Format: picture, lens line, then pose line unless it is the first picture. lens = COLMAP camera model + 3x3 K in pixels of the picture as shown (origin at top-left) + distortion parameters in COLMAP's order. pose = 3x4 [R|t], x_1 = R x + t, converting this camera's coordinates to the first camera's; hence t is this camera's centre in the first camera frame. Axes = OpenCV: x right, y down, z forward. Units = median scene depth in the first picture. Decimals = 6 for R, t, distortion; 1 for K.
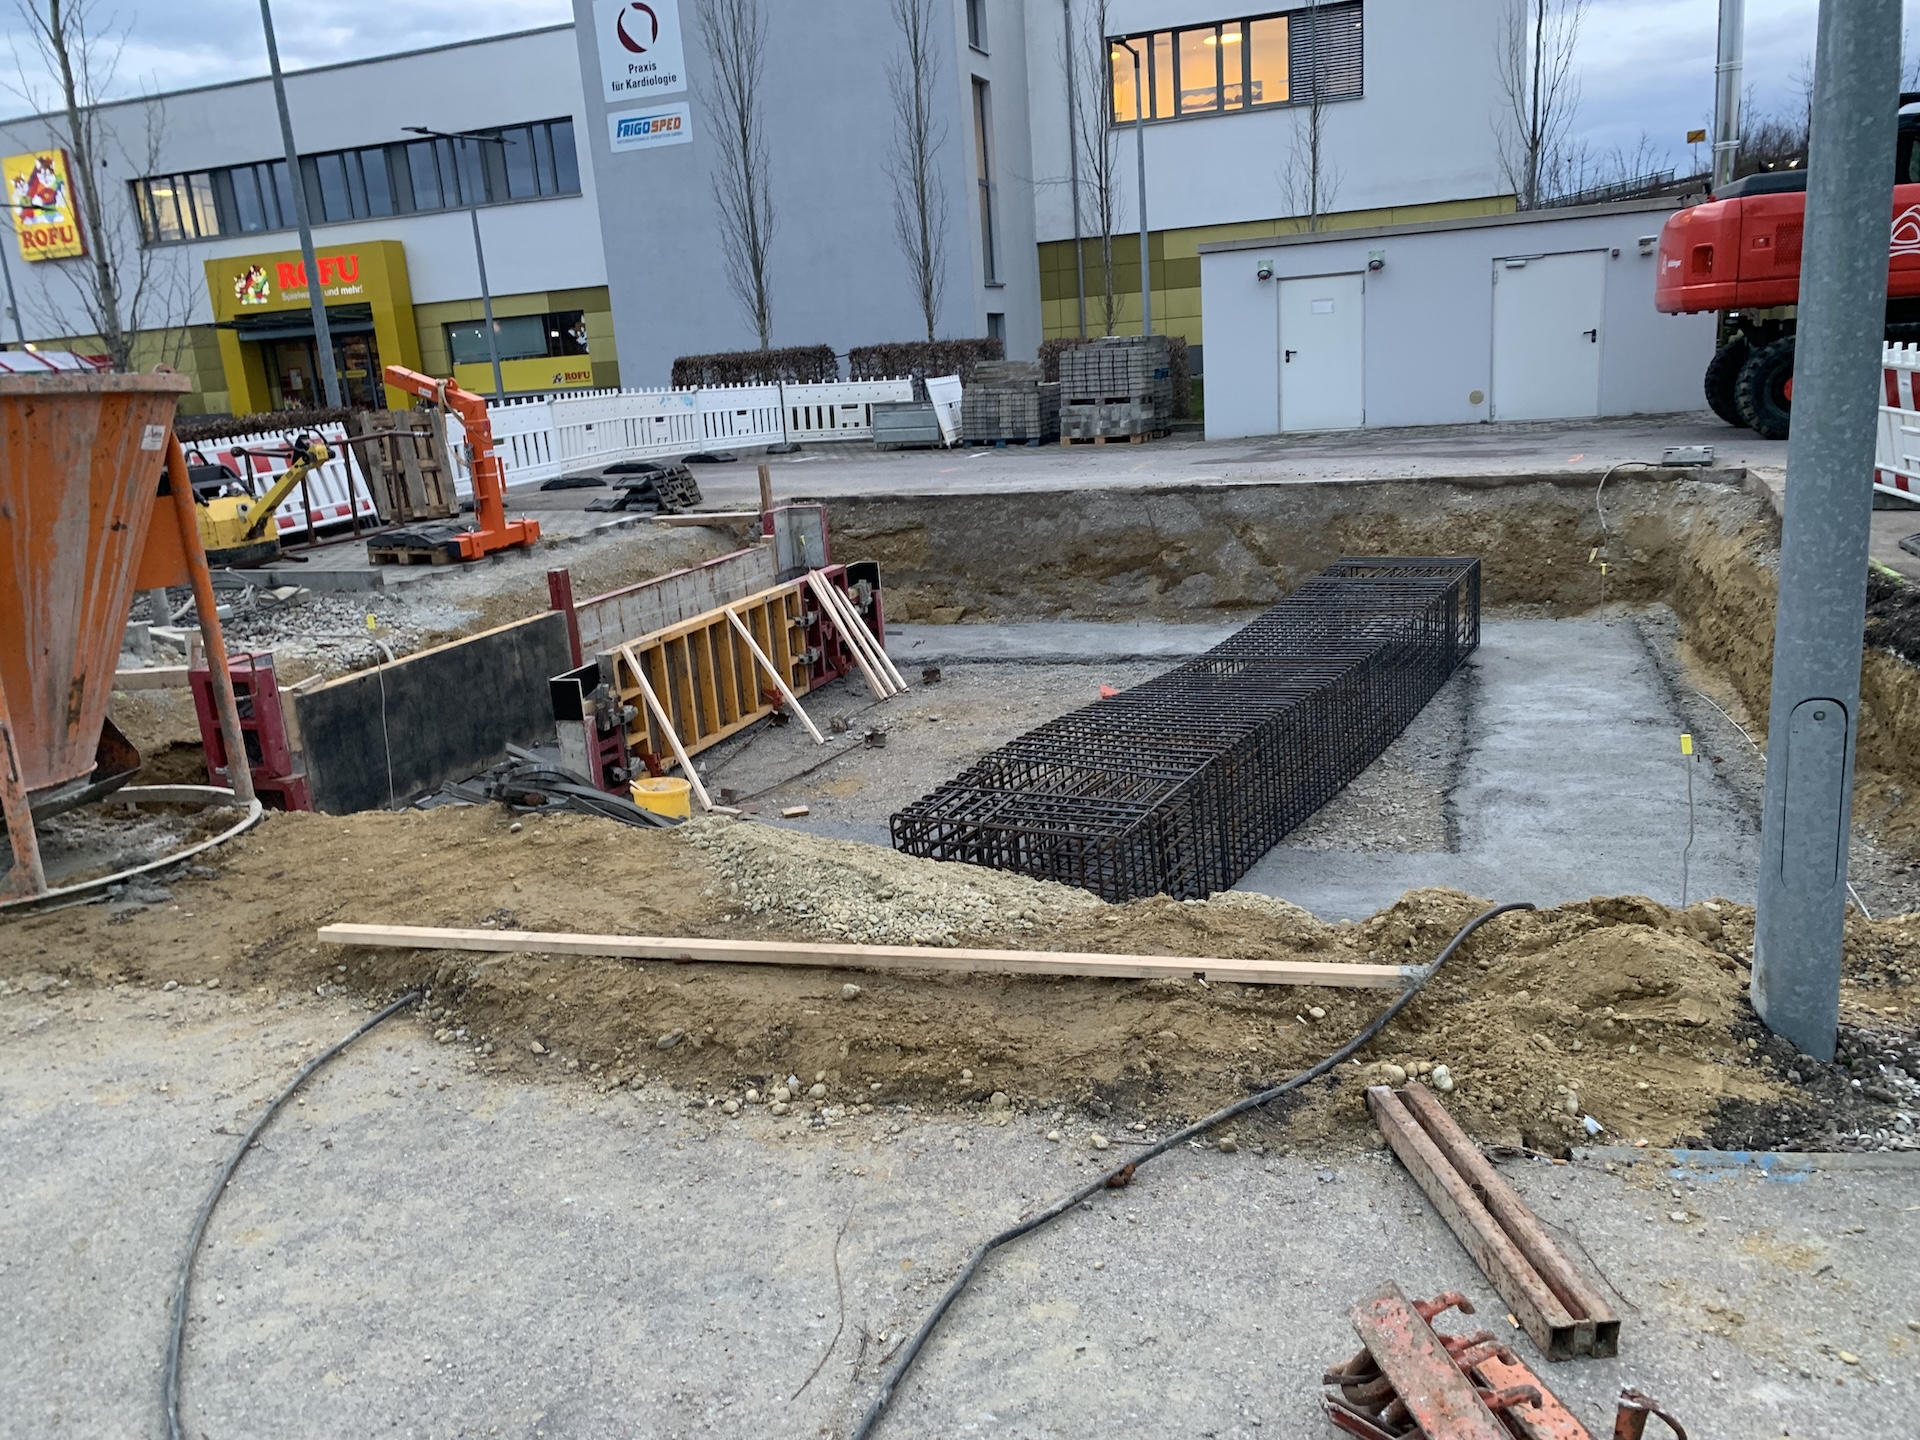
lens RADIAL K [[1472.5, 0, 967.1], [0, 1472.5, 717.5], [0, 0, 1]] dist [0.006008, 0.003971]
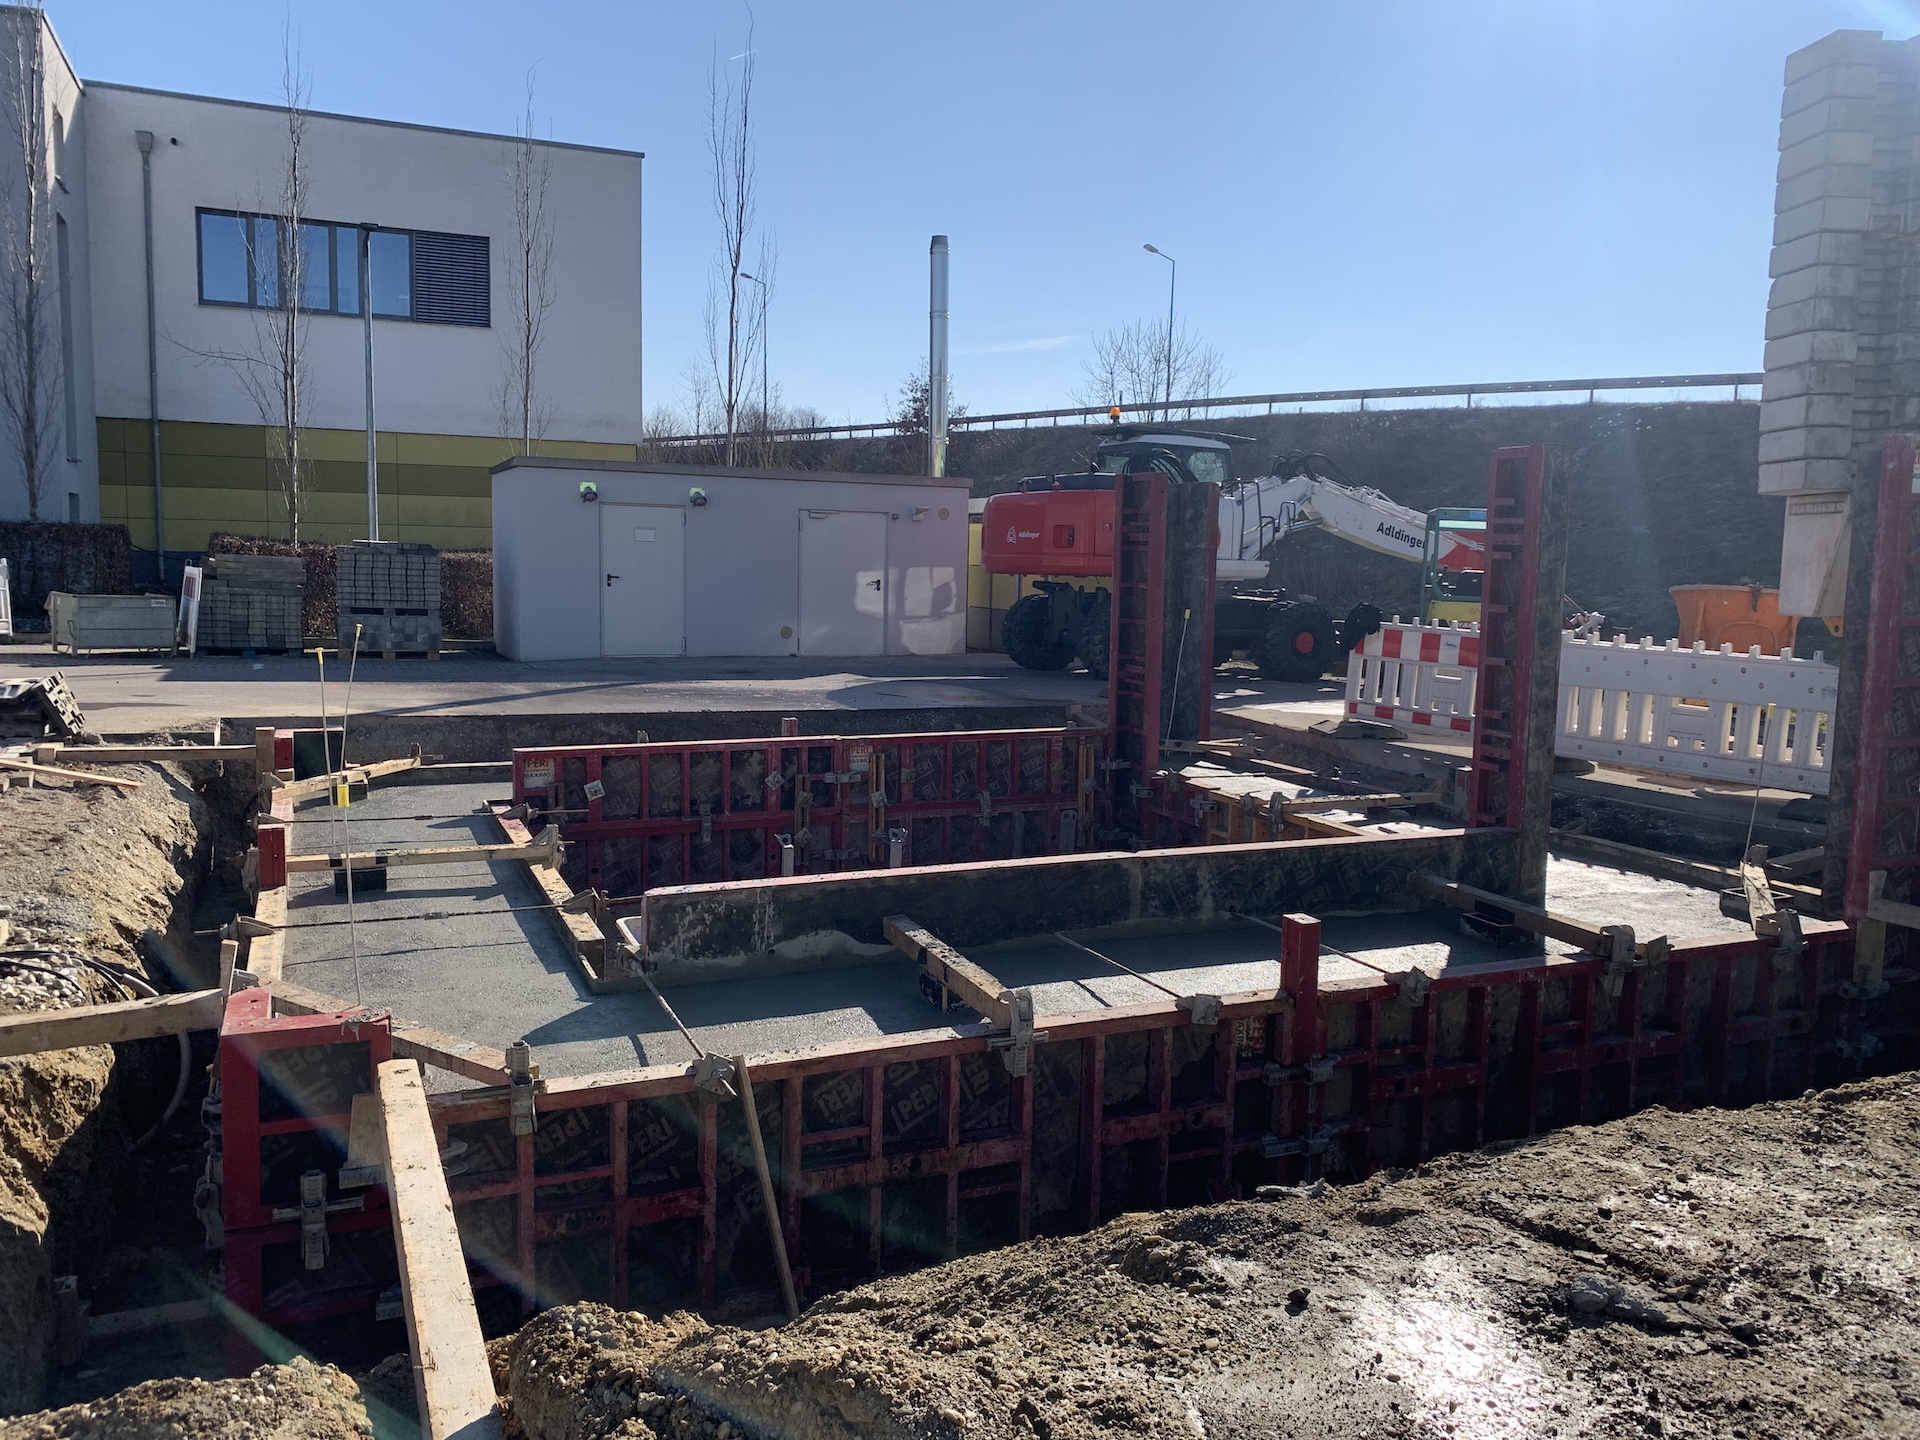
lens RADIAL K [[1472.5, 0, 959.9], [0, 1472.5, 716.6], [0, 0, 1]] dist [0.006008, 0.003971]
pose [[0.726187, 0.012942, 0.687376, -0.269359], [0.090784, 0.989262, -0.114537, -0.019421], [-0.681477, 0.145578, 0.717214, 0.139290]]
